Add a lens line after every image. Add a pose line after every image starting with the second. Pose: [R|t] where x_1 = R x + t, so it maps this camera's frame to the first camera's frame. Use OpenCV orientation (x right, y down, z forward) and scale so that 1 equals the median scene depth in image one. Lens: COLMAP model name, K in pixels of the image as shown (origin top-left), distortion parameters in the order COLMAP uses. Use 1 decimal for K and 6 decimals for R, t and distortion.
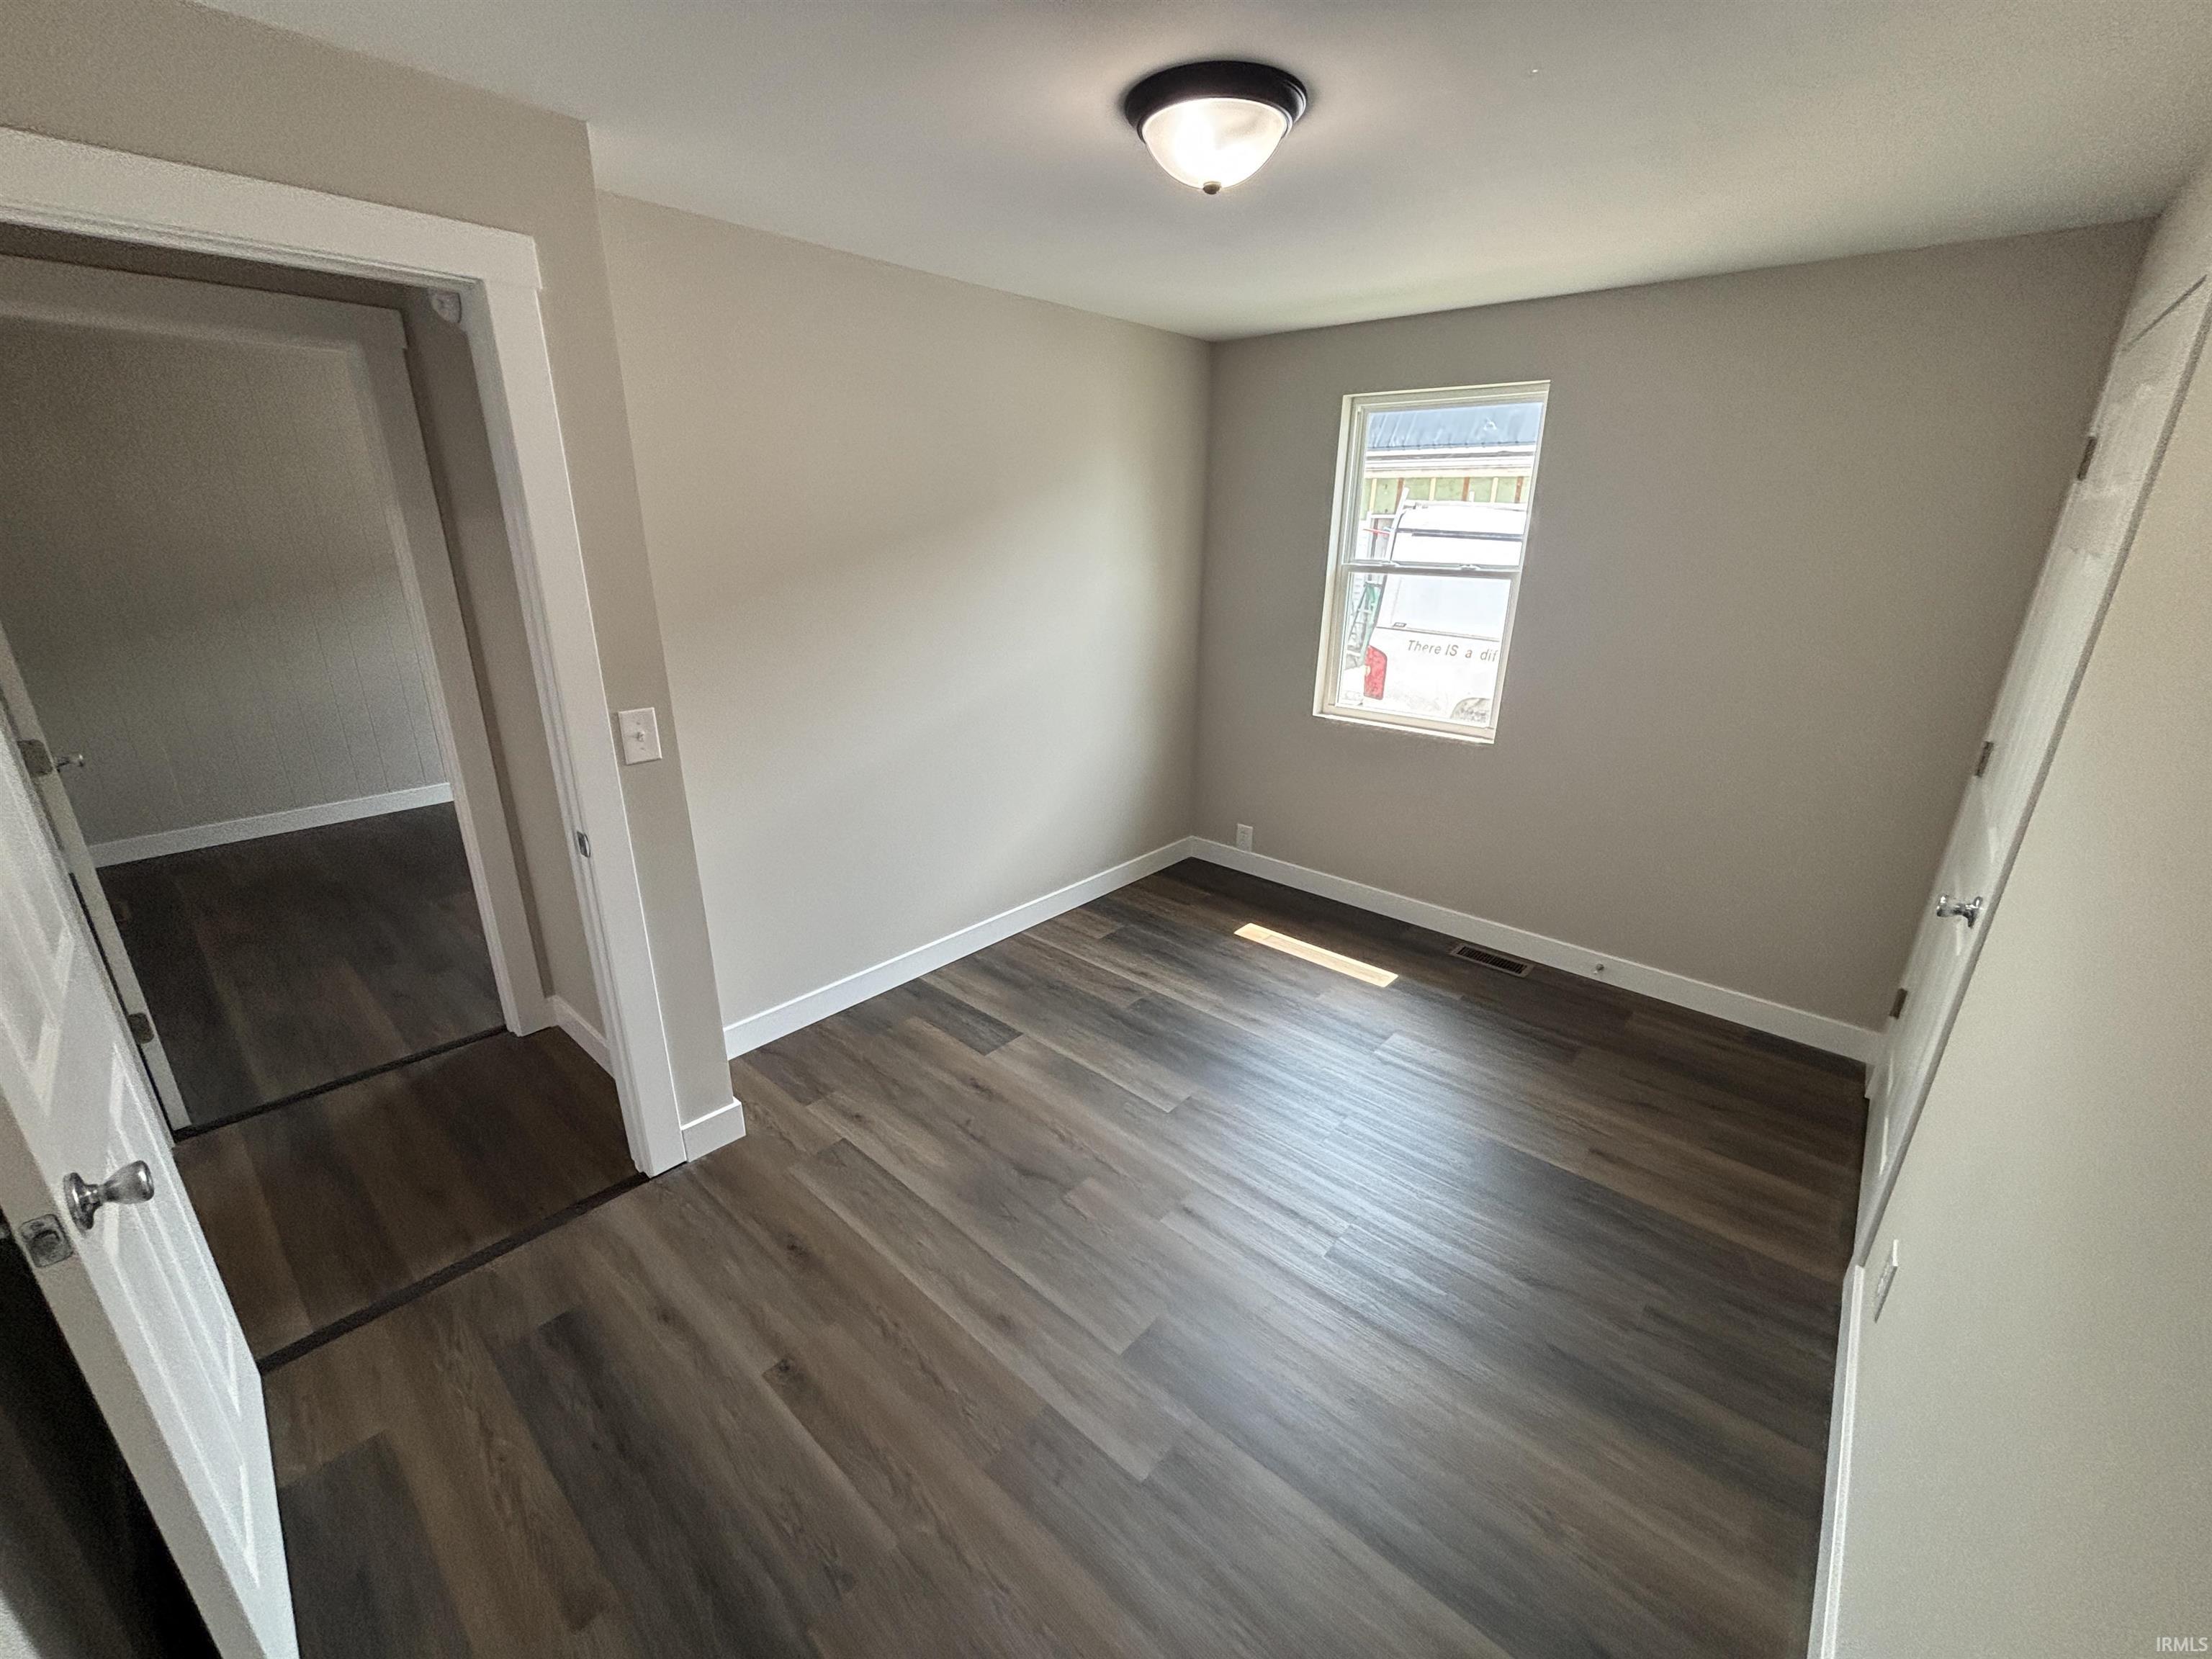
lens RADIAL K [[898.3, 0, 1101.5], [0, 898.3, 822.6], [0, 0, 1]] dist [0.018895, 0.000554]
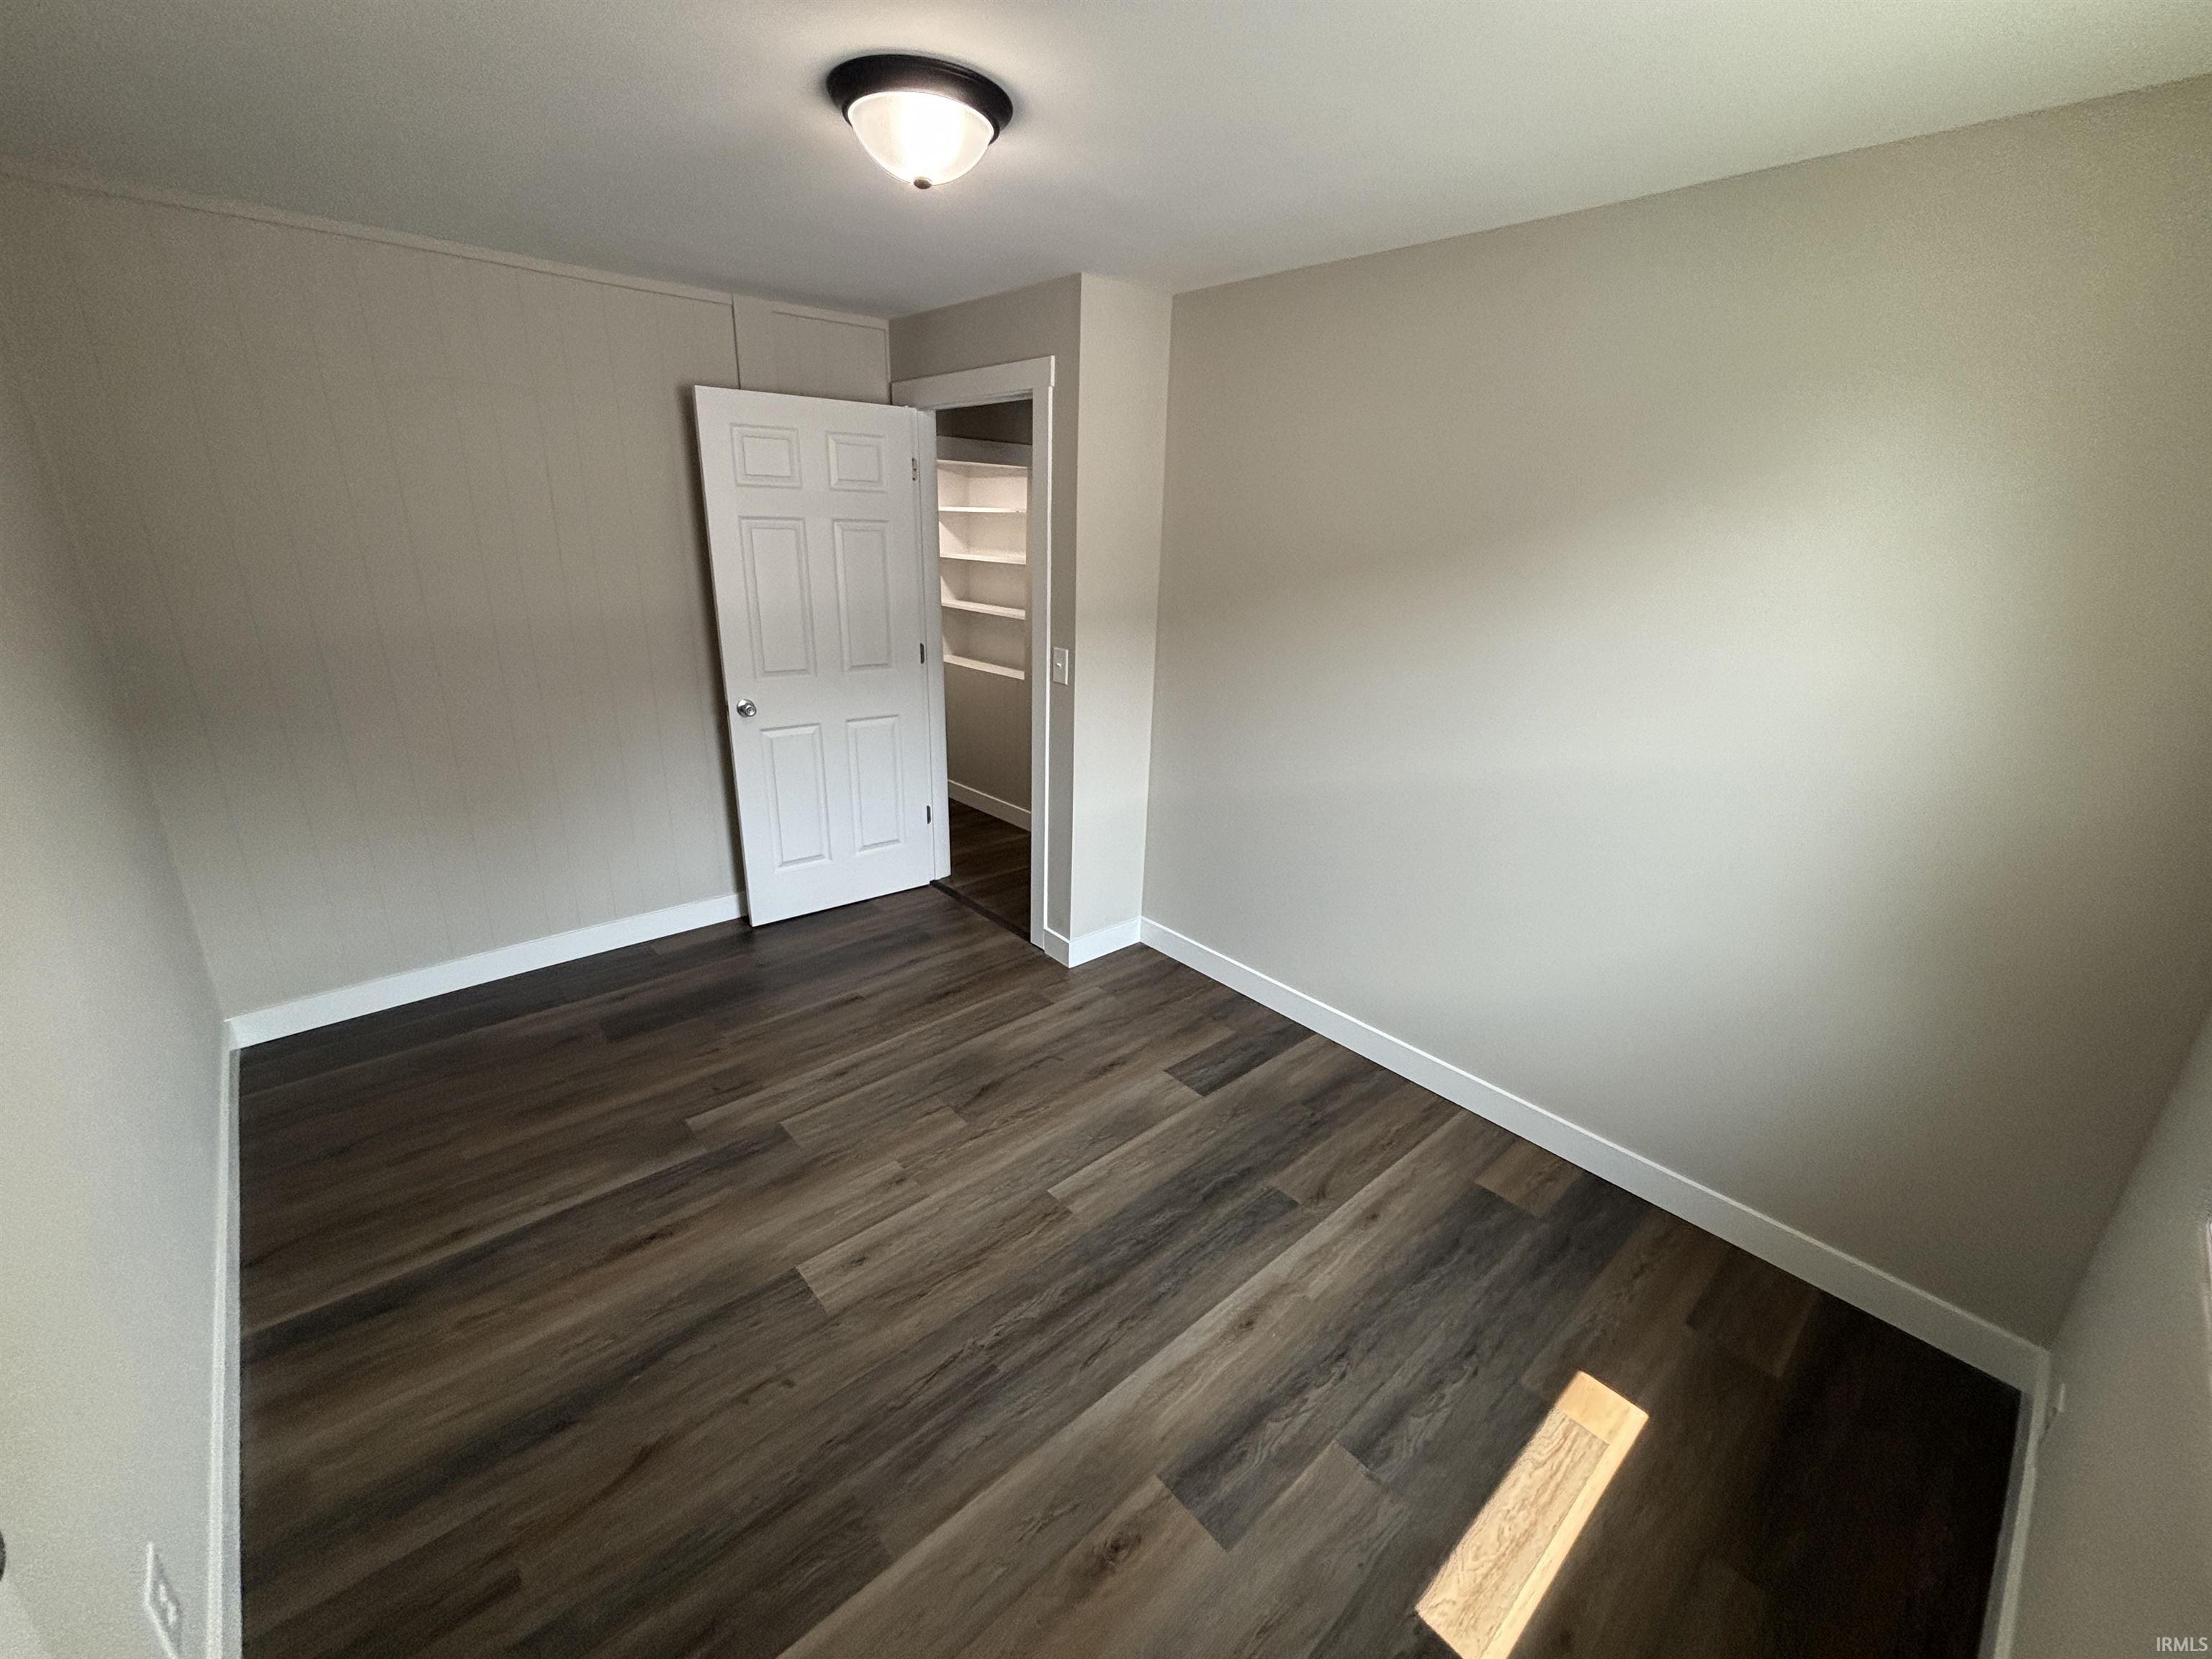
lens RADIAL K [[898.3, 0, 1099.8], [0, 898.3, 834.7], [0, 0, 1]] dist [0.018895, 0.000554]
pose [[-0.126222, 0.317967, -0.939662, 0.673247], [-0.346738, 0.873349, 0.342103, -0.261016], [0.929430, 0.368997, 0.000015, 0.785326]]
